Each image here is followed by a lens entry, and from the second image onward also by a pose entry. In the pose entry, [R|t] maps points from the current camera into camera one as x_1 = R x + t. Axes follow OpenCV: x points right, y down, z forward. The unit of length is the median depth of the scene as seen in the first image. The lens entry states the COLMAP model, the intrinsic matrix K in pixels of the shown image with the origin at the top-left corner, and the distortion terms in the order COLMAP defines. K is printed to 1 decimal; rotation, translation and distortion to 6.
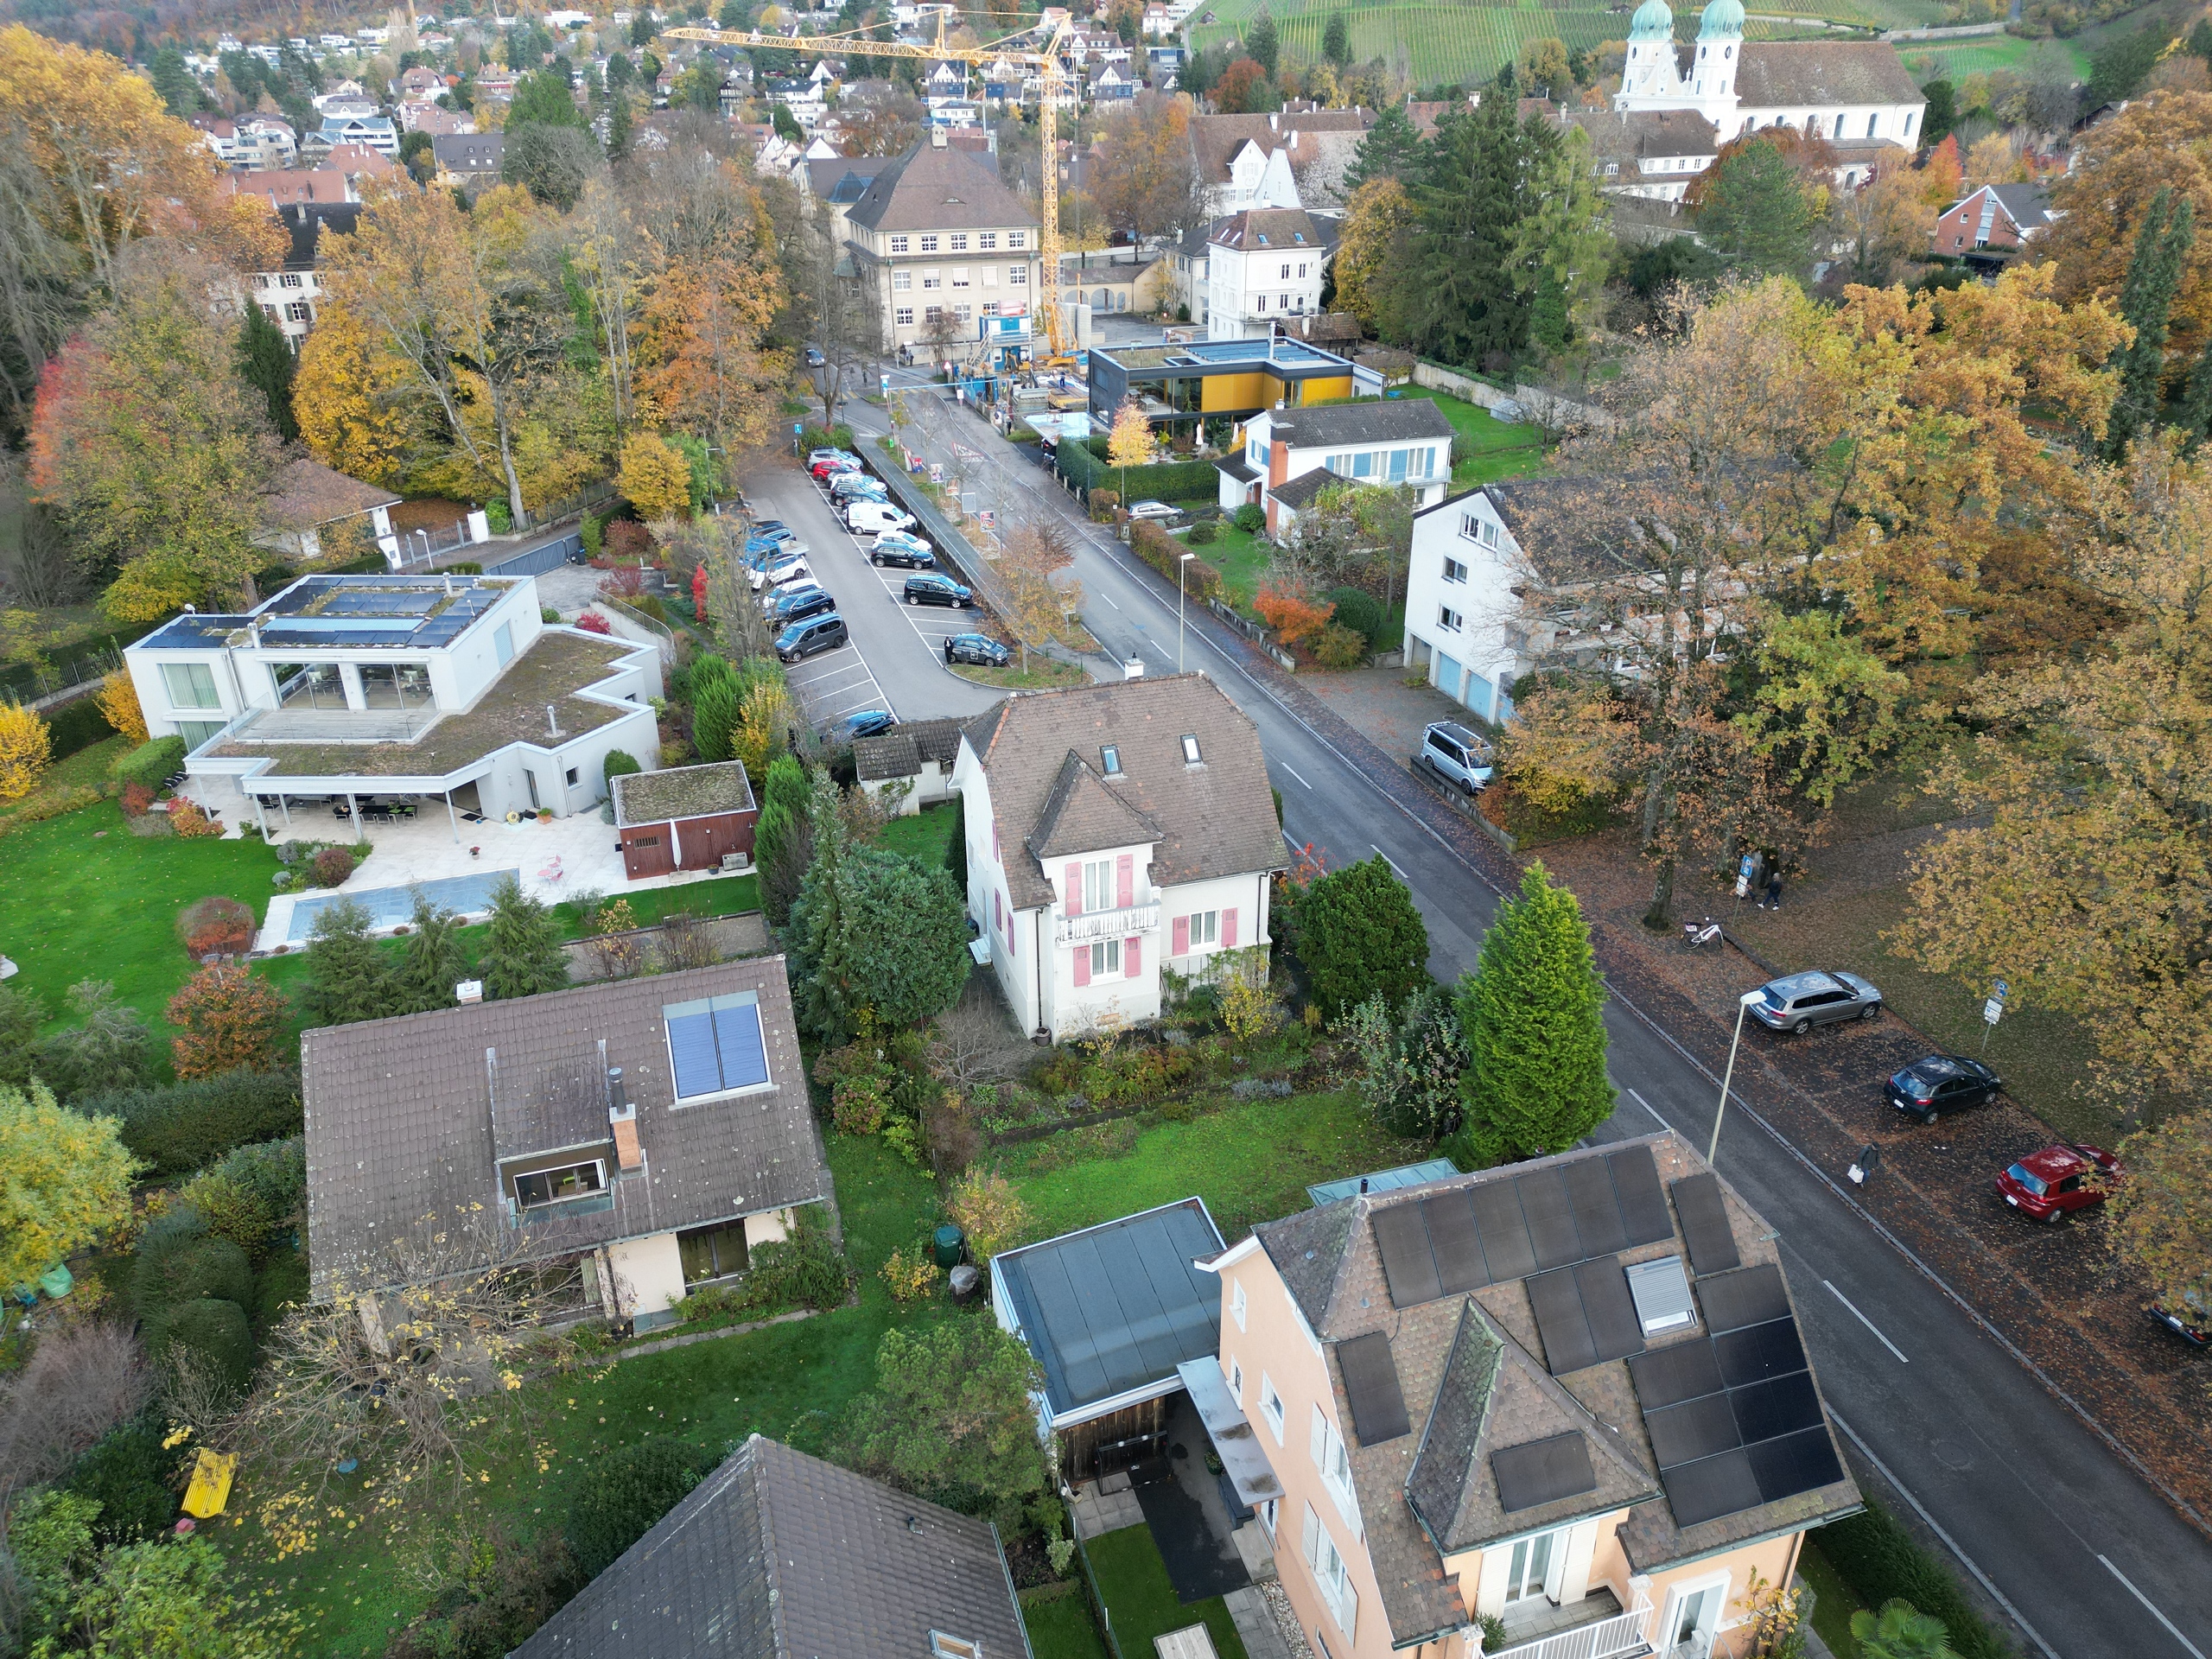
lens RADIAL K [[1543.3, 0, 1108.1], [0, 1543.3, 833.3], [0, 0, 1]] dist [0.072201, -0.061350]
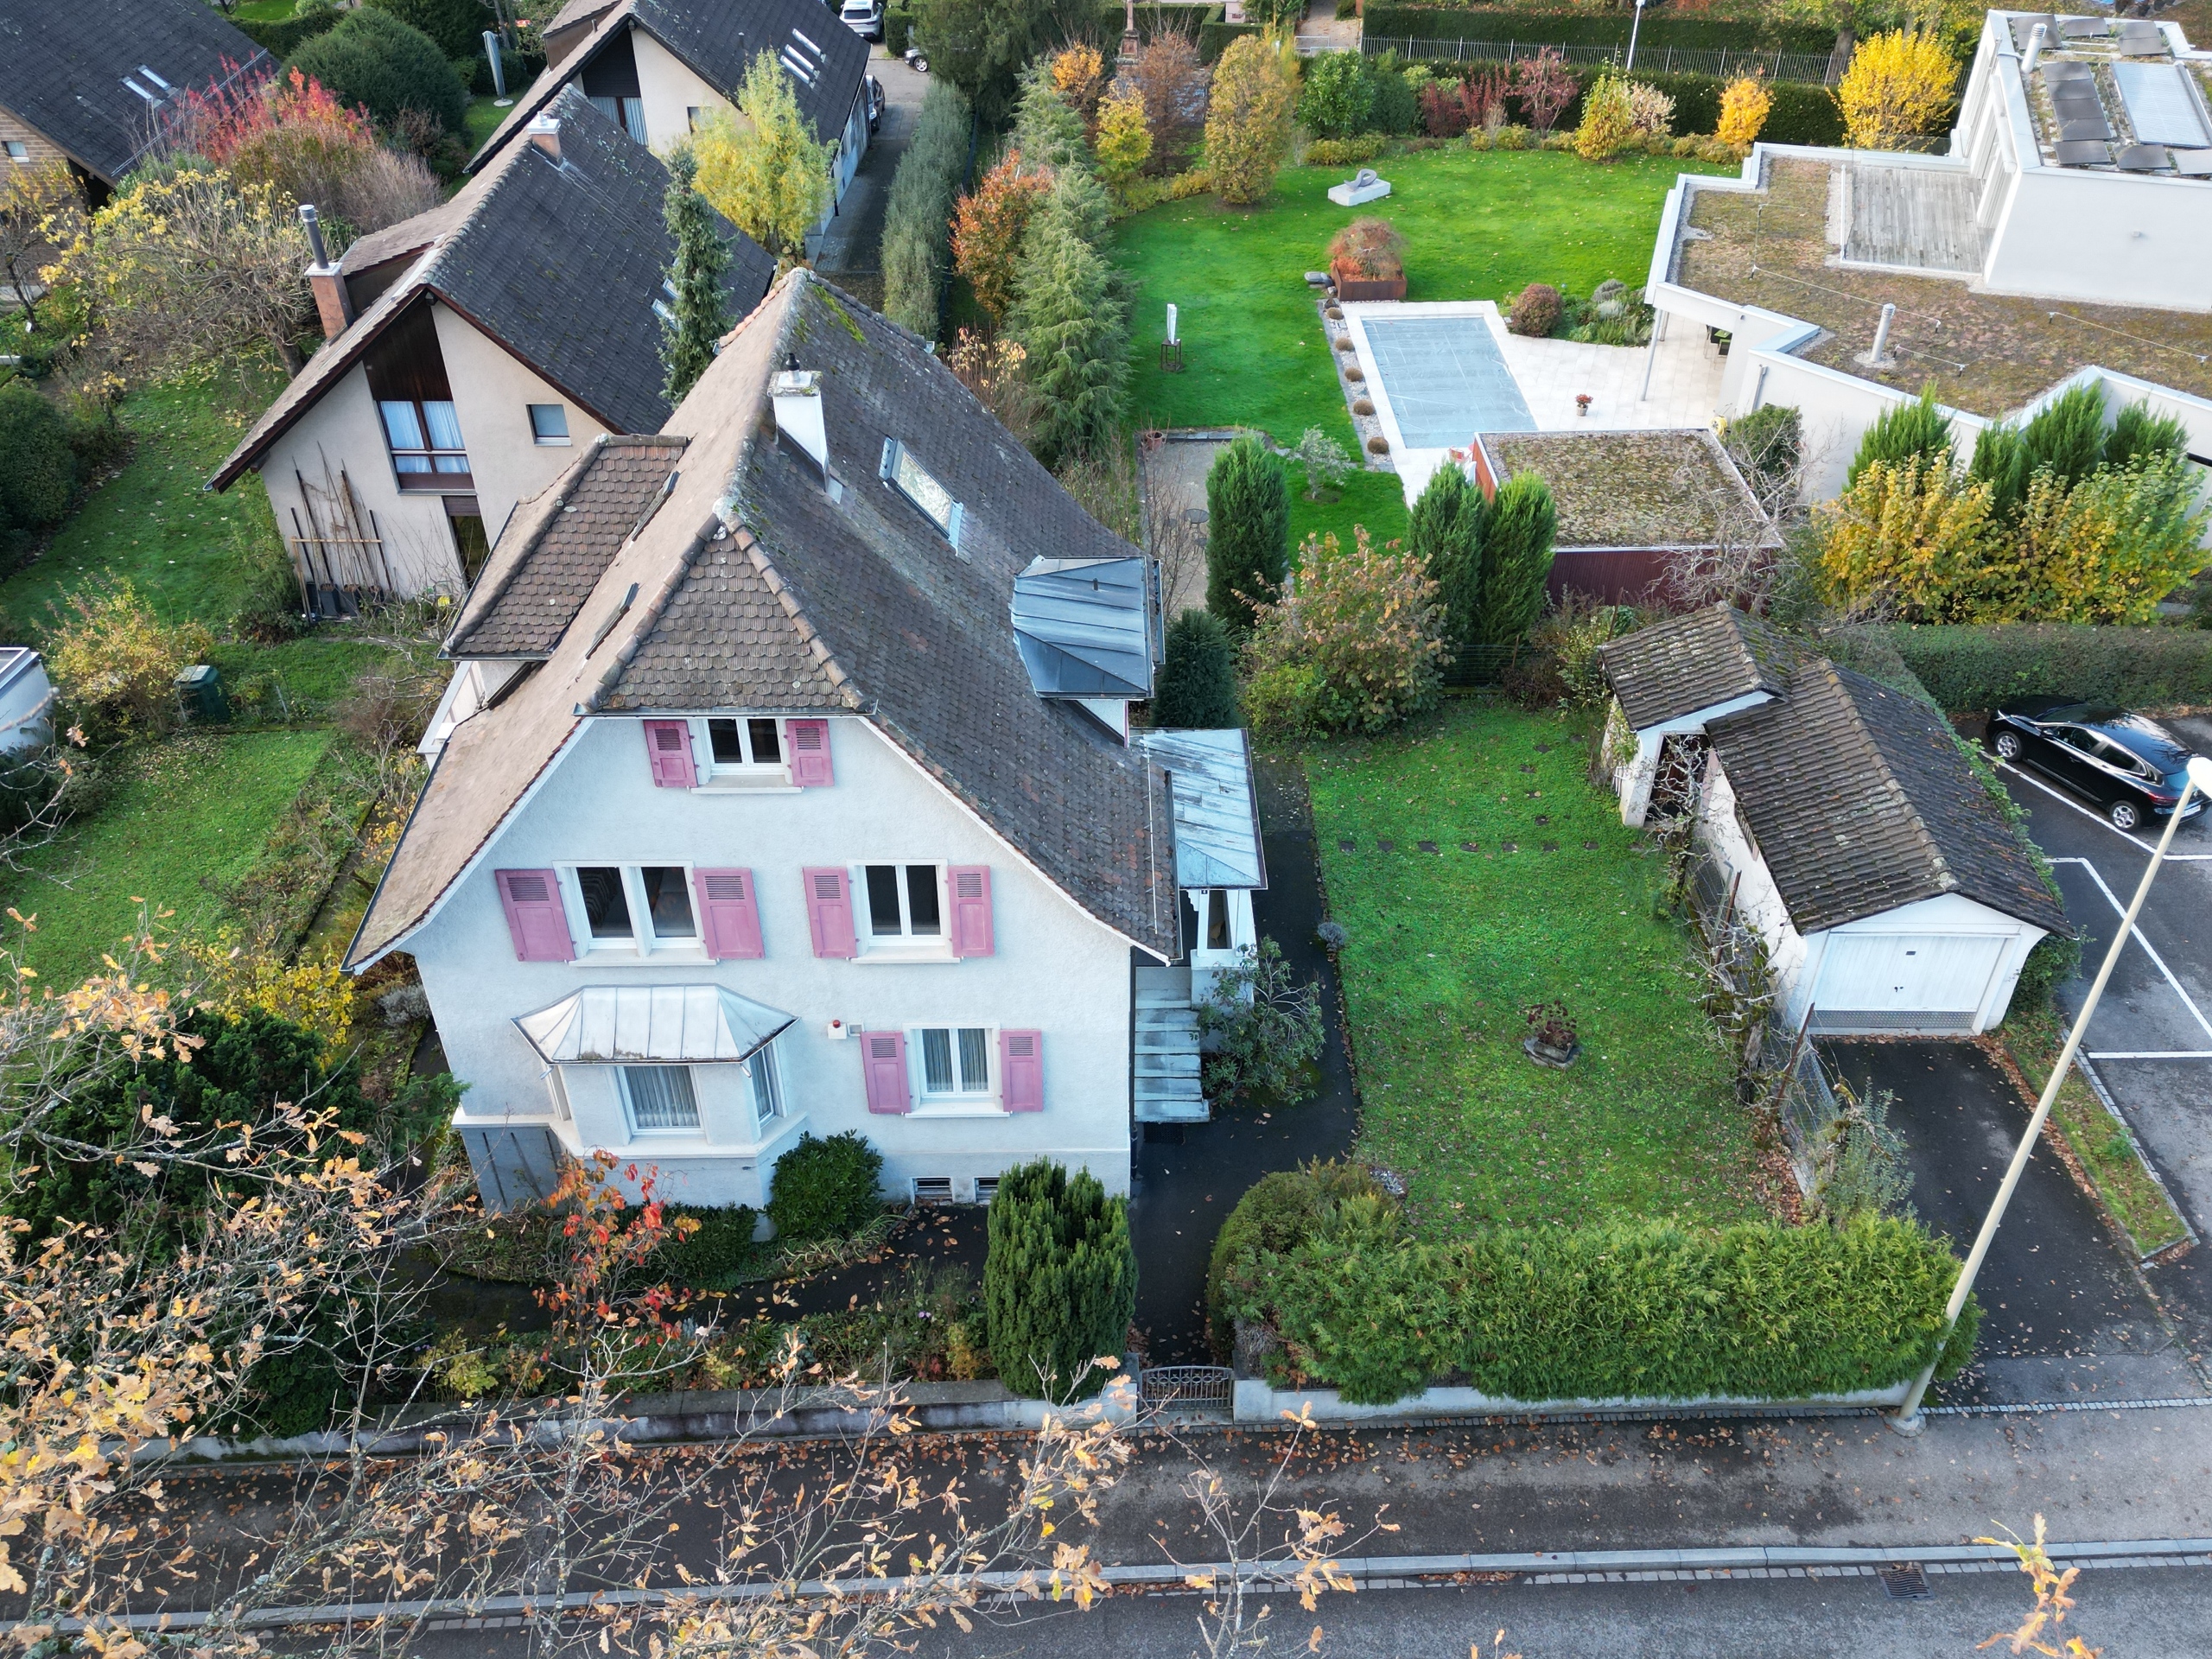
lens RADIAL K [[1811.1, 0, 1102.7], [0, 1811.1, 835.4], [0, 0, 1]] dist [0.075038, -0.070880]
pose [[-0.299117, 0.596111, -0.745104, 0.284579], [-0.424350, 0.616292, 0.663409, -0.276222], [0.854667, 0.514622, 0.068617, 0.862344]]
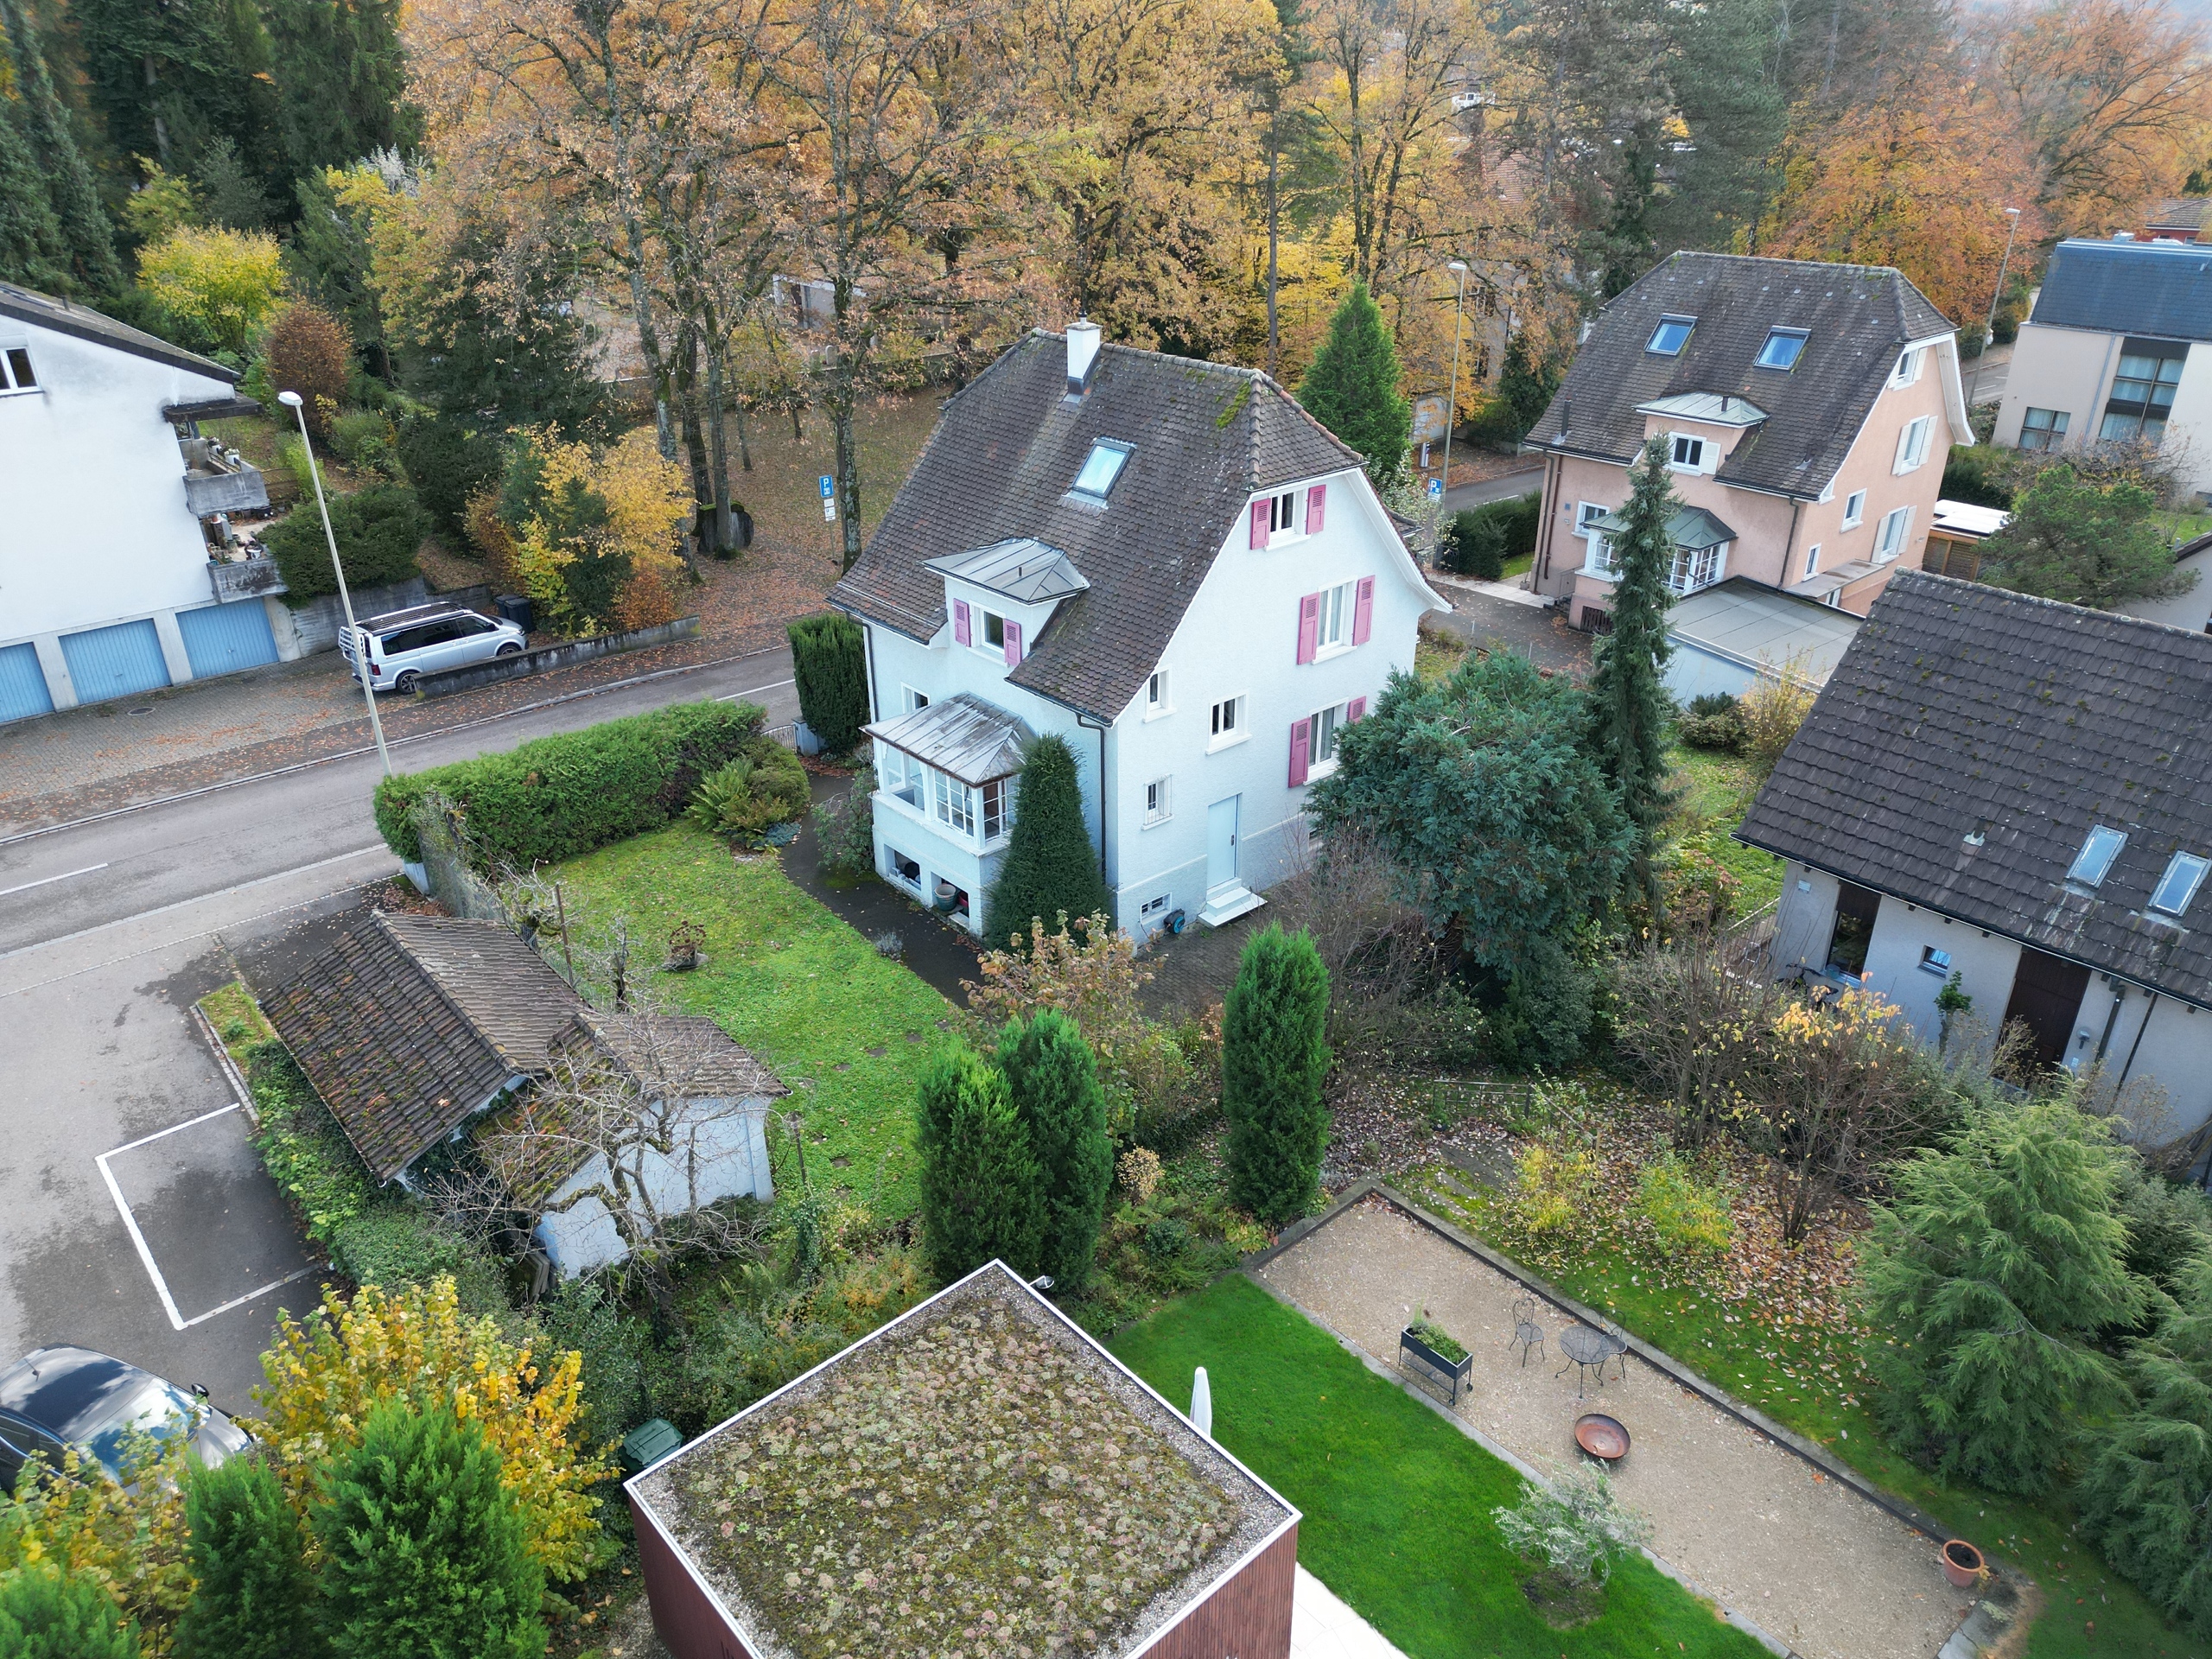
lens RADIAL K [[1543.3, 0, 1104.0], [0, 1543.3, 831.3], [0, 0, 1]] dist [0.072201, -0.061350]
pose [[-0.391732, -0.404618, 0.826335, -0.452249], [0.421620, 0.719325, 0.552093, -0.240132], [-0.817791, 0.564672, -0.111187, 0.934202]]
